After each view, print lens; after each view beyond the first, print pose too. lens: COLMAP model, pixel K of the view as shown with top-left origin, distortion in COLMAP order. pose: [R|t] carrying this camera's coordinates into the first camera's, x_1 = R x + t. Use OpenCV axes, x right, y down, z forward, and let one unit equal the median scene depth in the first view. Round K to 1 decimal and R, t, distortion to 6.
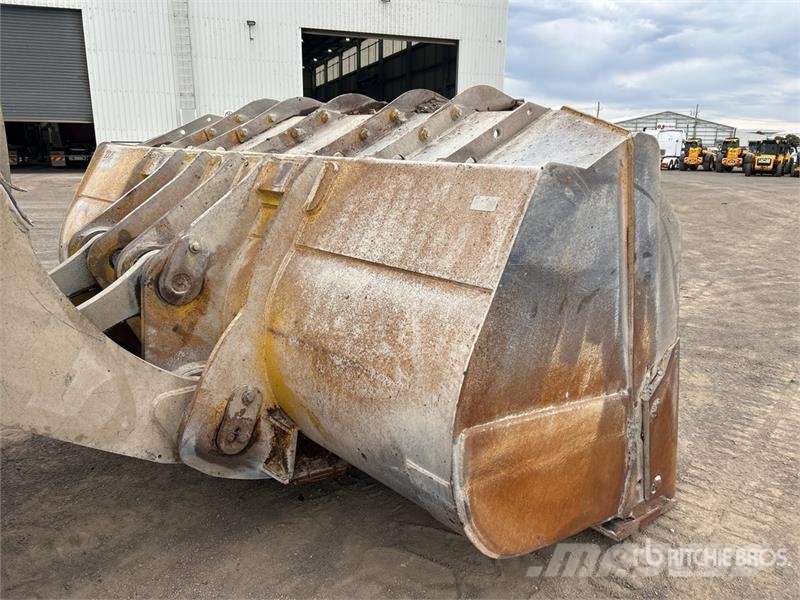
lens RADIAL K [[598.8, 0, 401.2], [0, 598.8, 305.7], [0, 0, 1]] dist [0.056678, -0.058205]
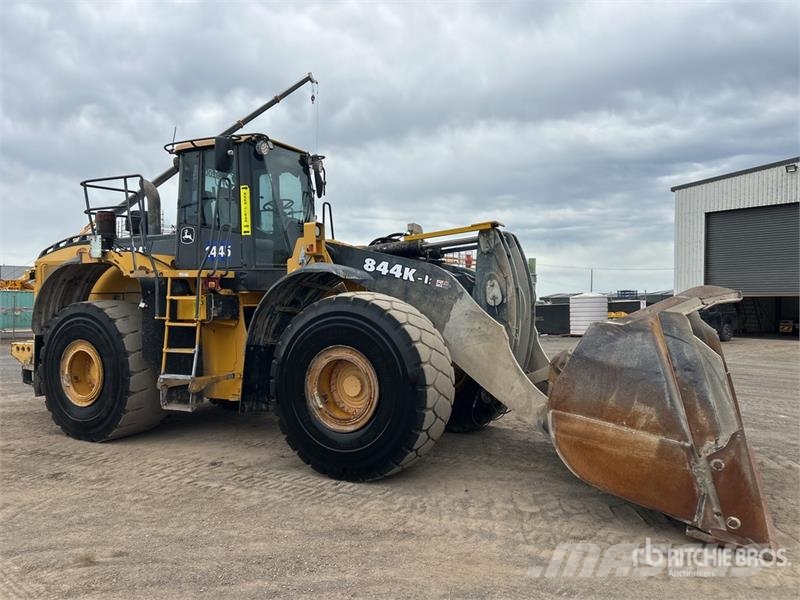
lens RADIAL K [[598.8, 0, 401.2], [0, 598.8, 305.7], [0, 0, 1]] dist [0.056678, -0.058205]
pose [[0.326885, -0.009833, -0.945013, 1.892668], [-0.247067, 0.964281, -0.095495, 0.129883], [0.912197, 0.264697, 0.312780, -0.515789]]
